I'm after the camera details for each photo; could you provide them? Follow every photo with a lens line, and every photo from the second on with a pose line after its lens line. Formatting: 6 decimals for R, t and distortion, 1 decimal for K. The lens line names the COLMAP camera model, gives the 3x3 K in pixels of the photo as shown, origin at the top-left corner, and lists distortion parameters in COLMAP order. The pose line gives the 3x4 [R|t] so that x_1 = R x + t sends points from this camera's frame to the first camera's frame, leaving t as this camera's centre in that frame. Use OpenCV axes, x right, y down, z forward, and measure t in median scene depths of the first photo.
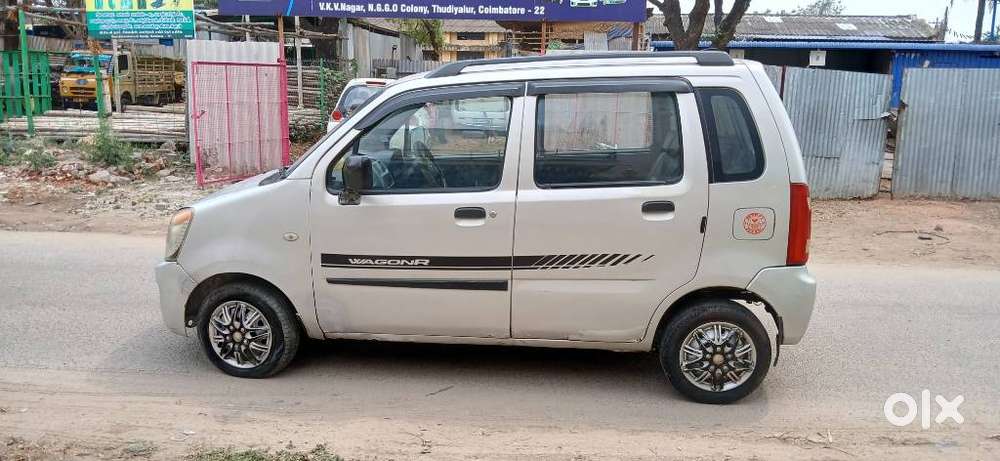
lens RADIAL K [[786.0, 0, 500.1], [0, 786.0, 232.6], [0, 0, 1]] dist [0.063288, -0.136737]
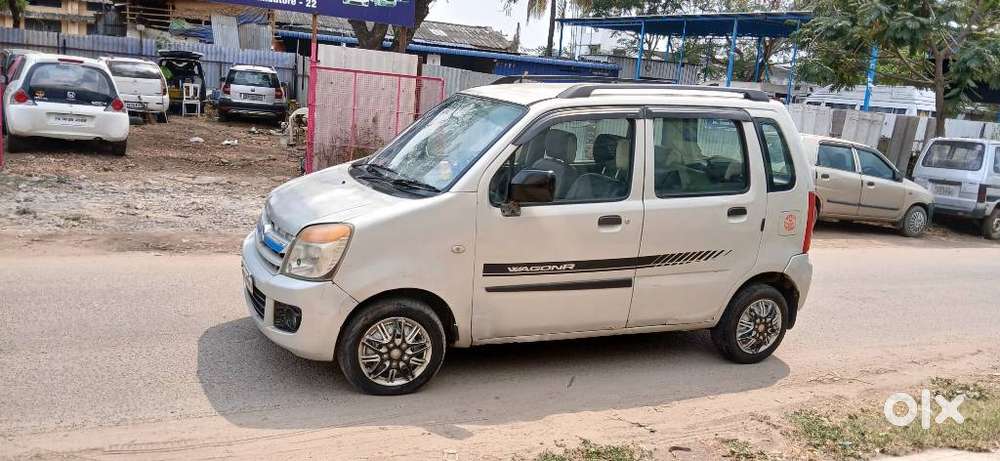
lens RADIAL K [[786.0, 0, 498.8], [0, 786.0, 233.0], [0, 0, 1]] dist [0.063288, -0.136737]
pose [[0.859402, -0.036339, 0.510007, -0.740668], [0.028820, 0.999328, 0.022640, -0.036614], [-0.510487, -0.004758, 0.859872, 0.106046]]
